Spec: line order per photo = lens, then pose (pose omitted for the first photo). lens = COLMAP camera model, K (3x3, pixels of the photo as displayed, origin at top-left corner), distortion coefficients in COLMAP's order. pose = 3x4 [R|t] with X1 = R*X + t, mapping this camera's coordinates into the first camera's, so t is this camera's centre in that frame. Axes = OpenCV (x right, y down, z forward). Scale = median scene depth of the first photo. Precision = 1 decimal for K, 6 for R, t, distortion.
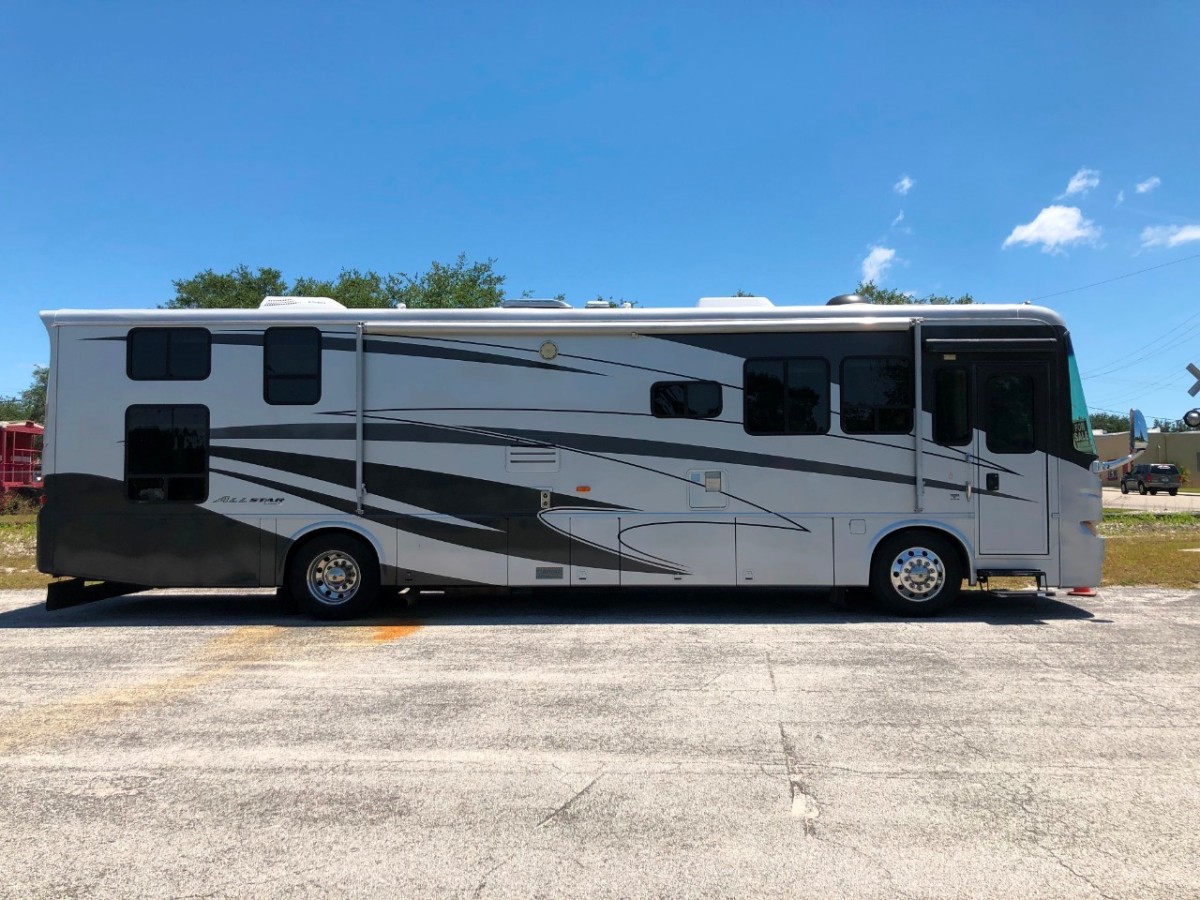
lens RADIAL K [[974.1, 0, 596.4], [0, 974.1, 445.7], [0, 0, 1]] dist [0.053936, -0.068040]
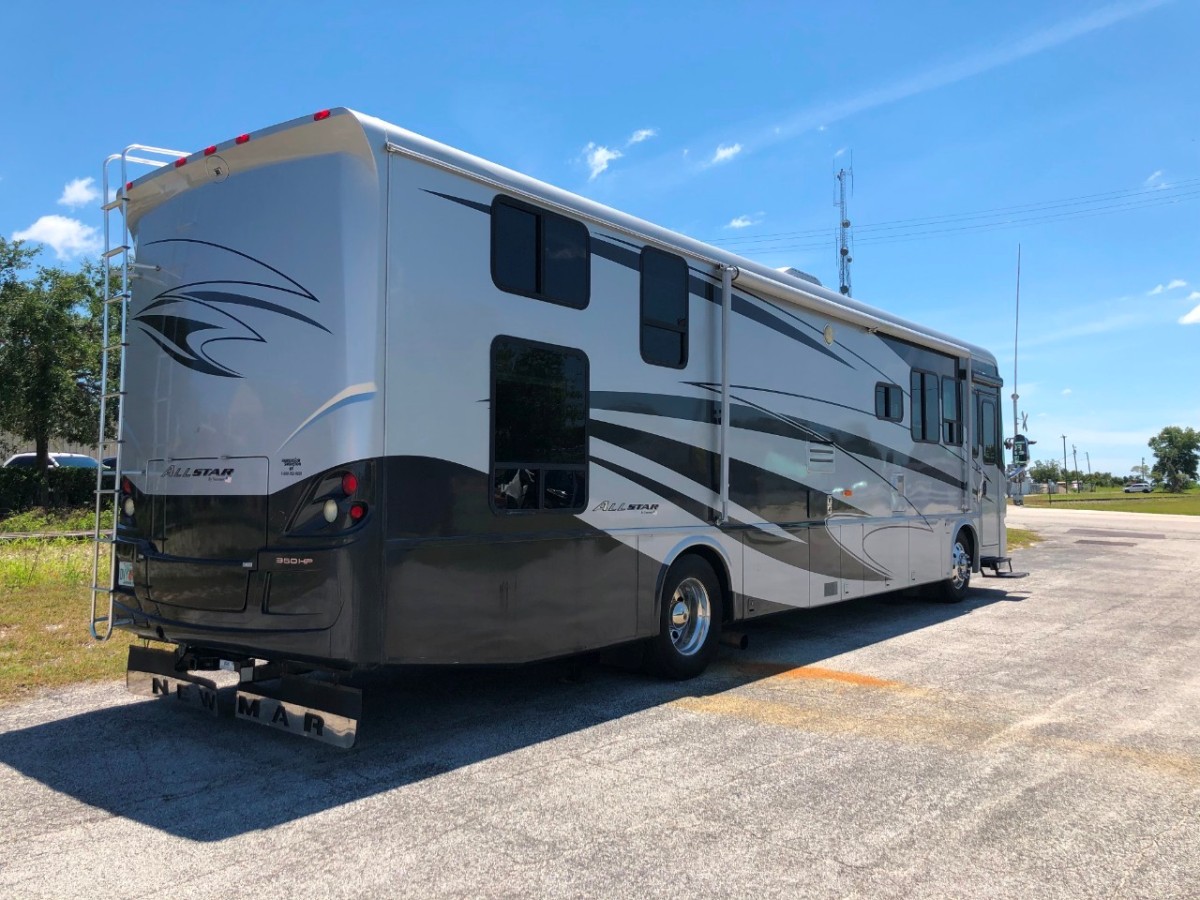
lens RADIAL K [[974.1, 0, 596.4], [0, 974.1, 445.7], [0, 0, 1]] dist [0.053936, -0.068040]
pose [[0.614319, 0.042491, 0.787913, -0.870257], [-0.031966, 0.999069, -0.028956, 0.034276], [-0.788410, -0.007398, 0.615105, 0.623767]]
